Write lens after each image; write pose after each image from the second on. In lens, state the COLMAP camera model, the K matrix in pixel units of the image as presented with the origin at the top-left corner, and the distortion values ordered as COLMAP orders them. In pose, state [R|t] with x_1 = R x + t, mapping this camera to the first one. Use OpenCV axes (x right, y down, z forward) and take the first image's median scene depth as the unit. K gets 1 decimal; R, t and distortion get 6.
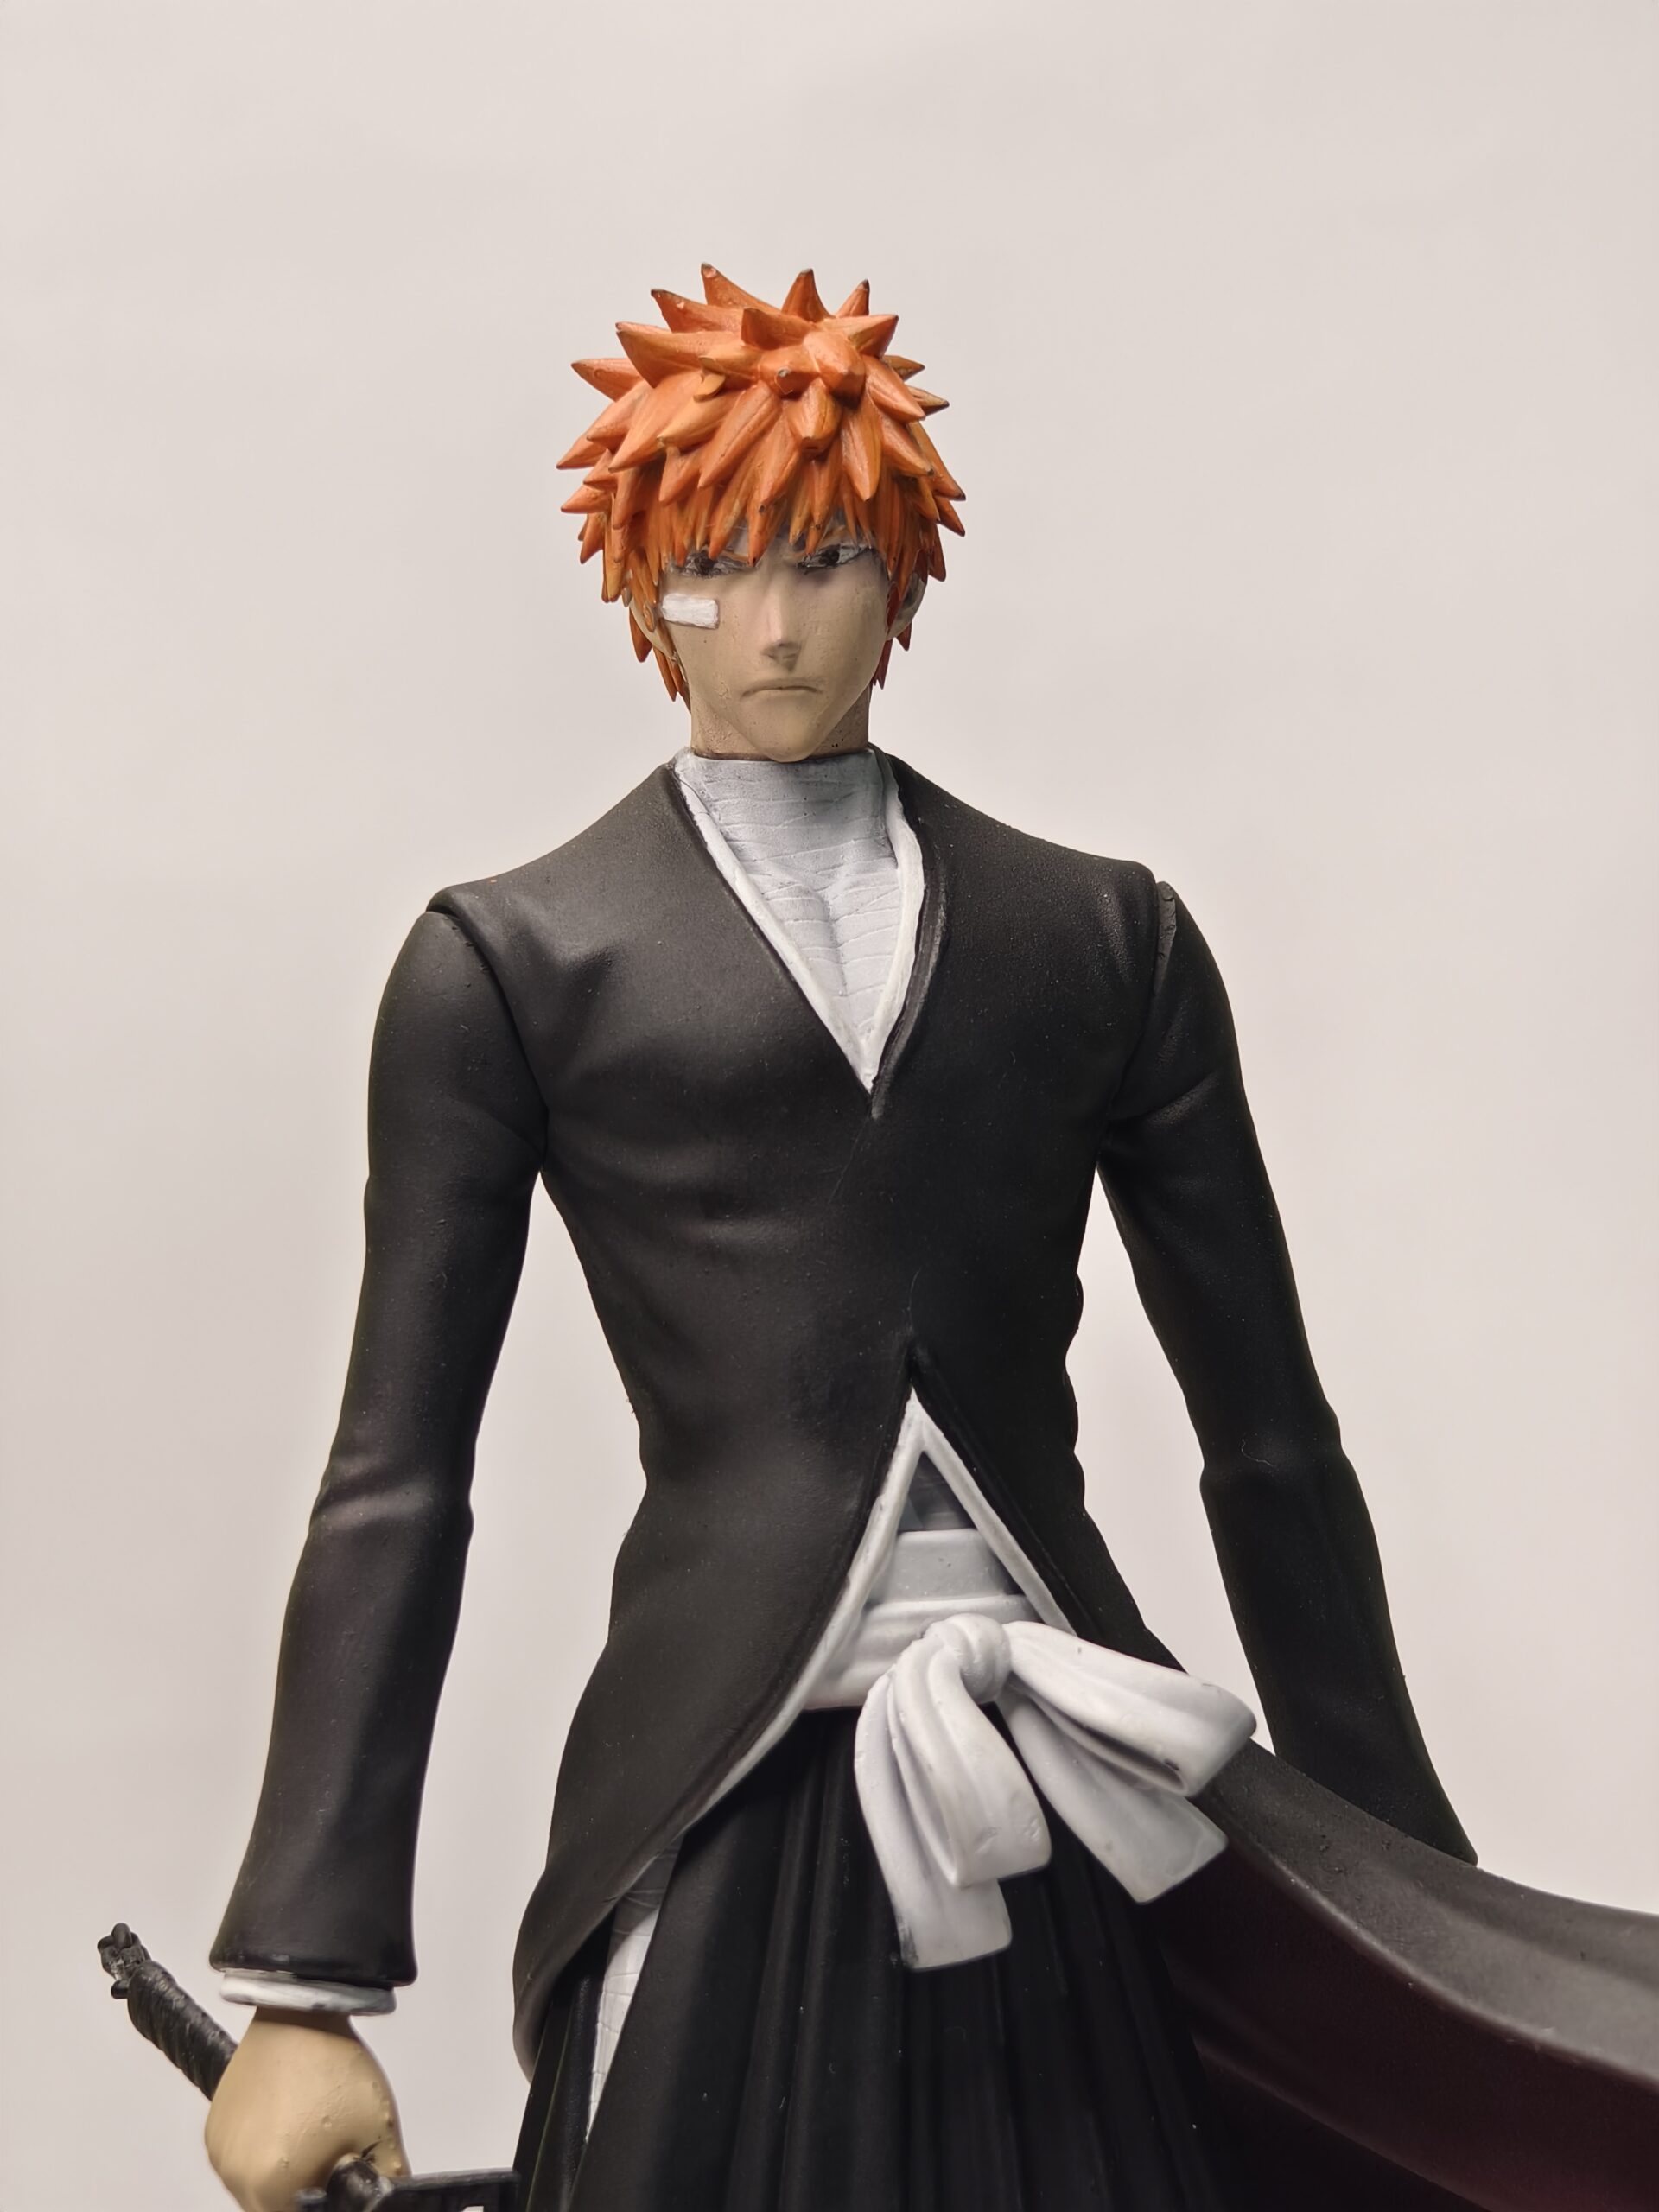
lens RADIAL K [[6430.2, 0, 843.0], [0, 6430.2, 1115.6], [0, 0, 1]] dist [0.114326, 0.000000]
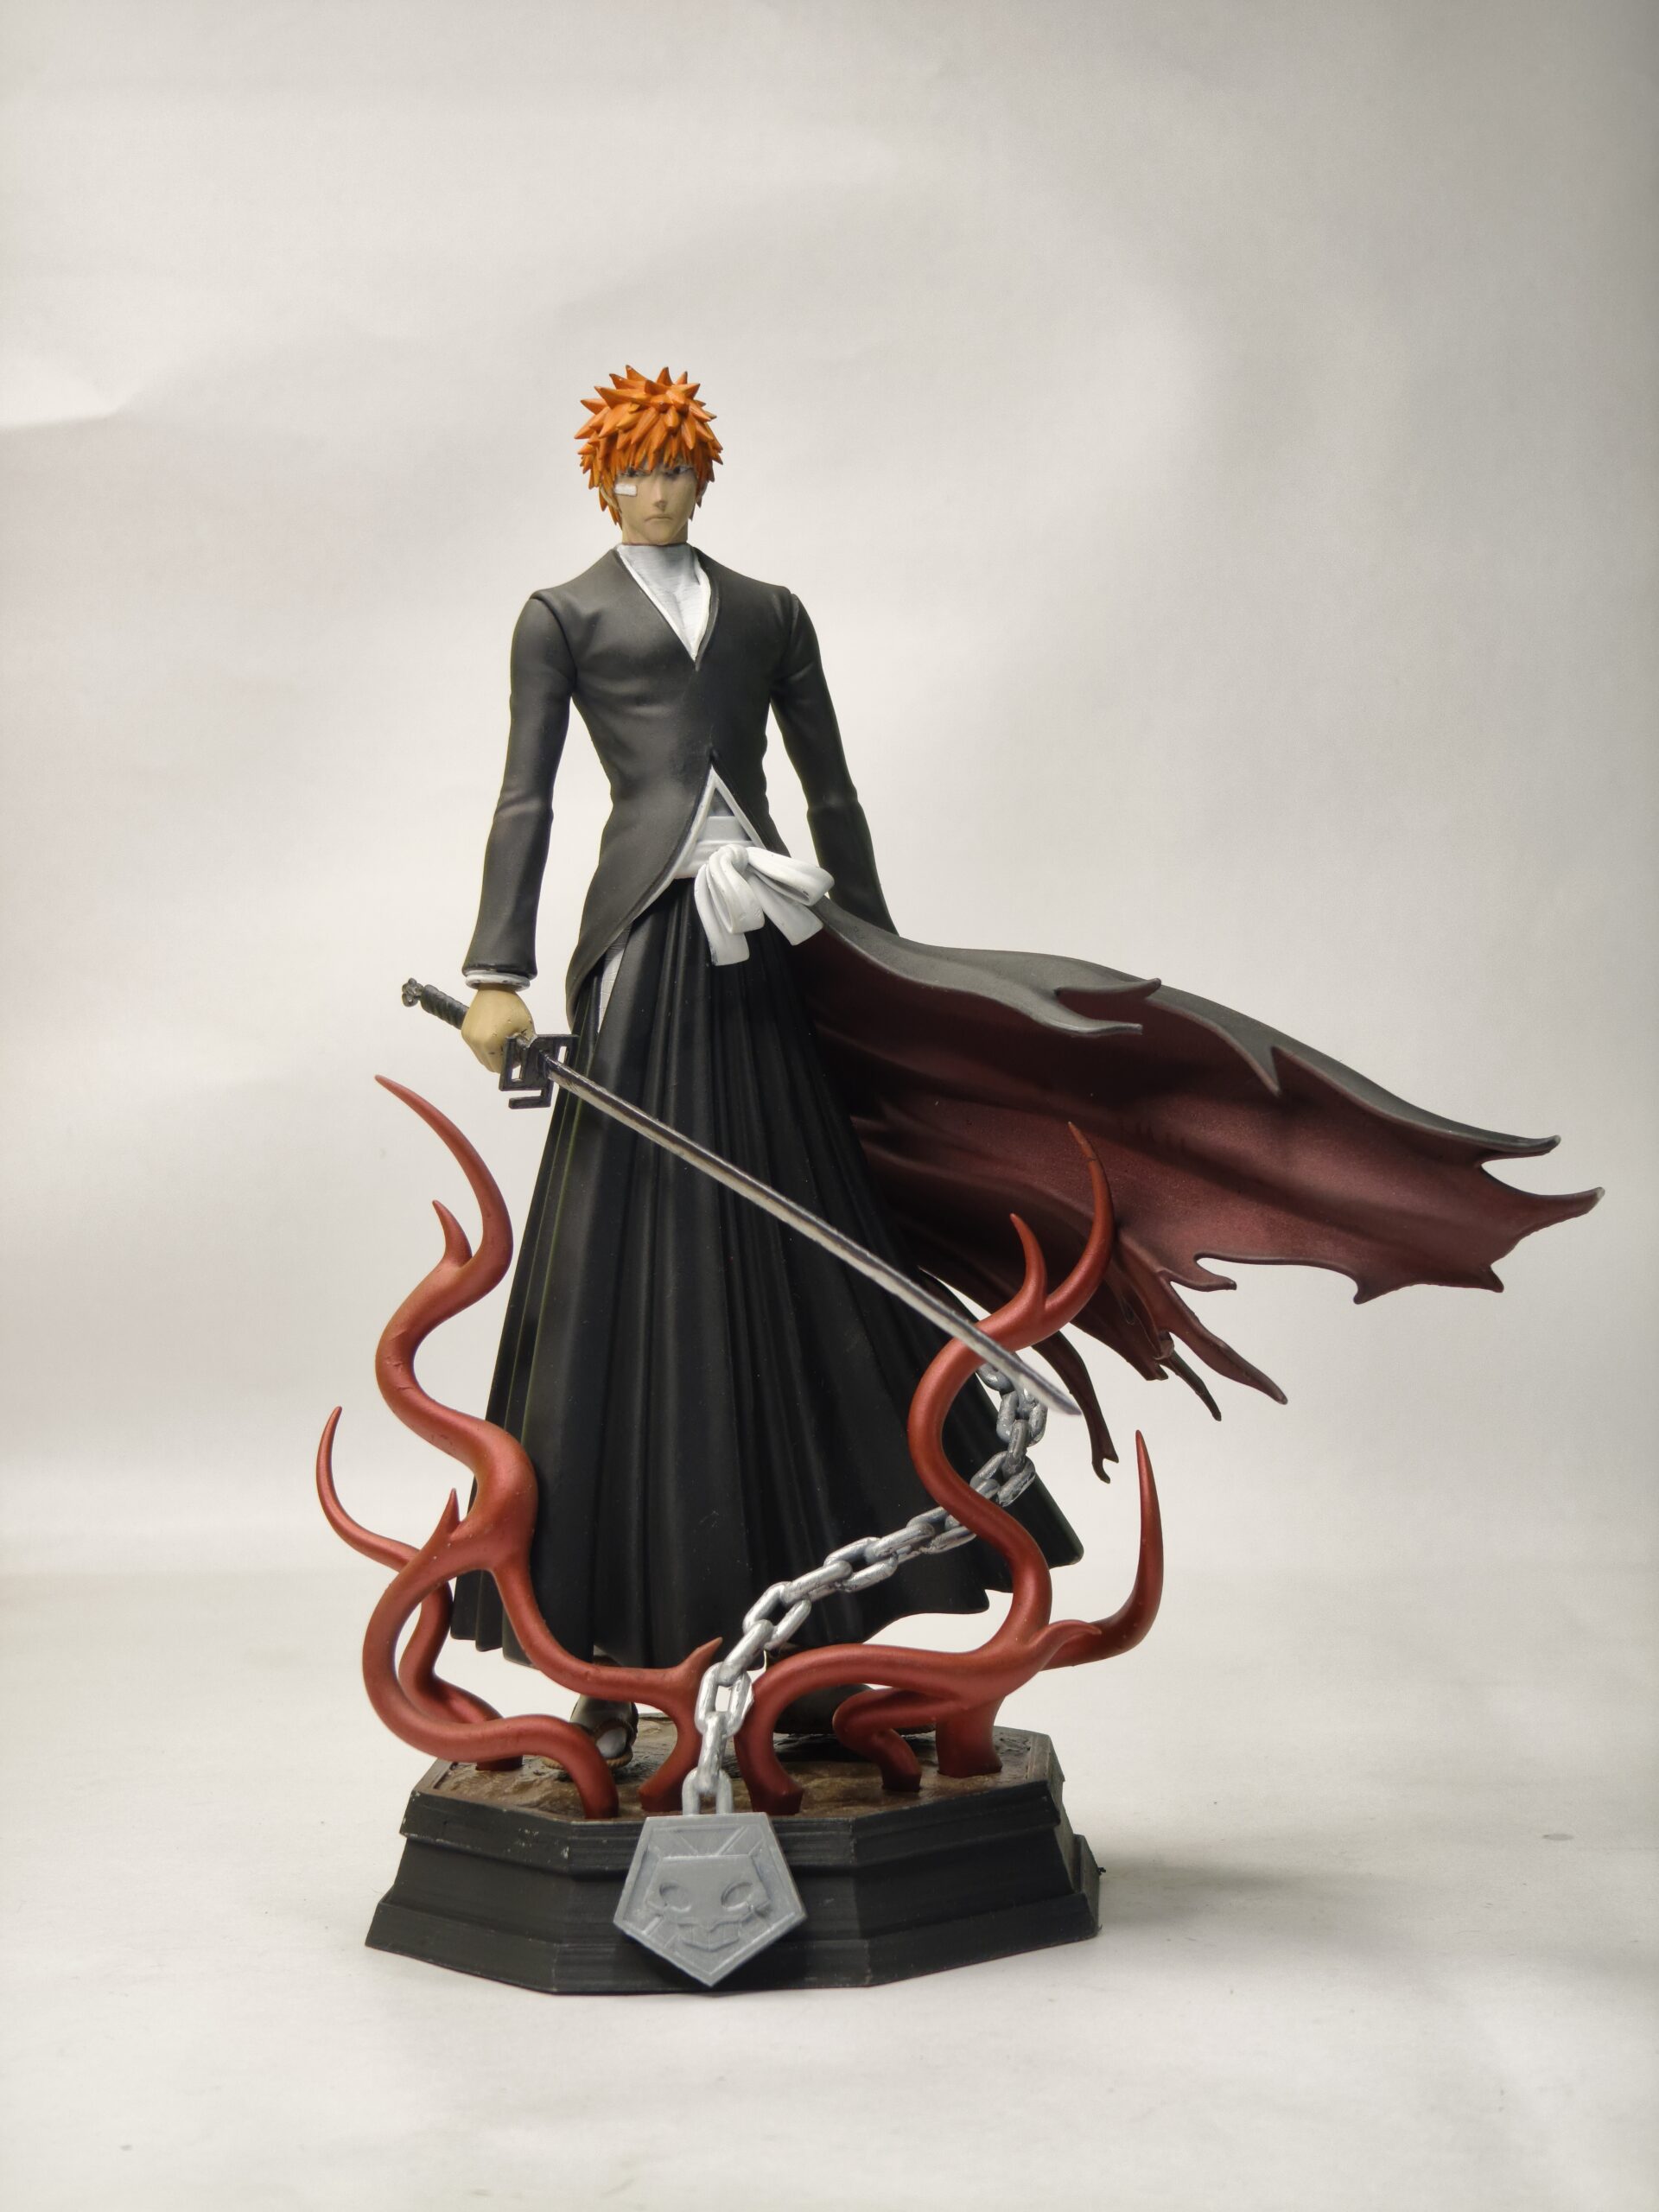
lens RADIAL K [[4620.7, 0, 820.2], [0, 4620.7, 1095.7], [0, 0, 1]] dist [0.154725, 0.000000]
pose [[0.995261, -0.007183, 0.096977, -0.137066], [0.006199, 0.999926, 0.010444, 0.163475], [-0.097045, -0.009794, 0.995232, -1.006365]]
